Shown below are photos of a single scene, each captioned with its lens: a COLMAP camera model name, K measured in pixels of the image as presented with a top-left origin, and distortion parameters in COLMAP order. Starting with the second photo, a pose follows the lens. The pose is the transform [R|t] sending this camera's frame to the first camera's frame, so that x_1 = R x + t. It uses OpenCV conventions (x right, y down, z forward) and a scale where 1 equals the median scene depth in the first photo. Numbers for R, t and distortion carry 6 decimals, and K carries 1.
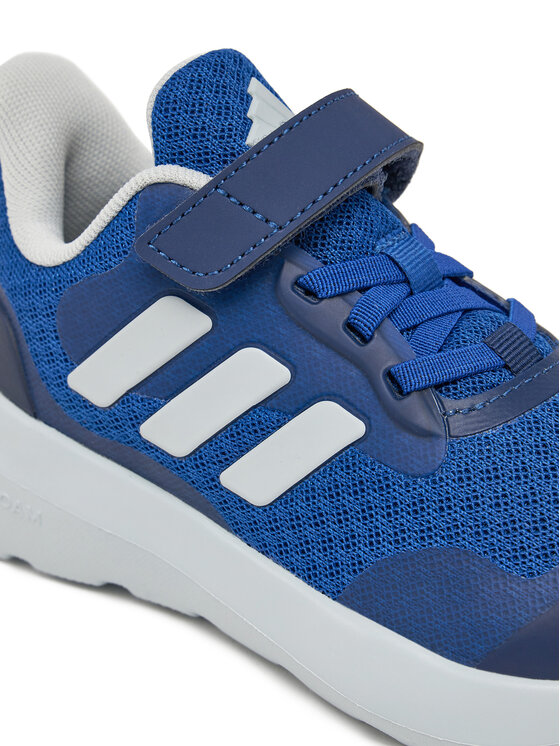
lens RADIAL K [[1602.0, 0, 281.1], [0, 1602.0, 375.0], [0, 0, 1]] dist [0.017591, 0.000000]
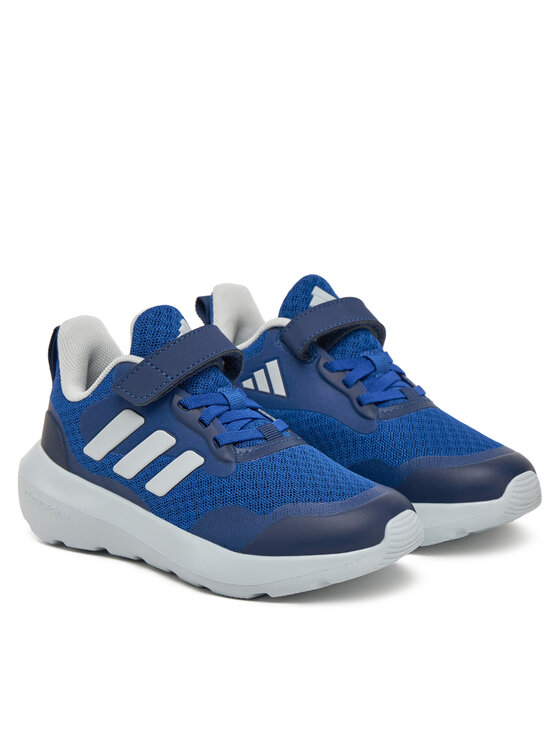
lens RADIAL K [[2192.8, 0, 279.6], [0, 2192.8, 370.8], [0, 0, 1]] dist [0.684756, 0.000000]
pose [[0.996822, 0.007276, -0.079327, 0.417228], [-0.022945, 0.979843, -0.198447, 0.540956], [0.076284, 0.199637, 0.976896, -2.193058]]
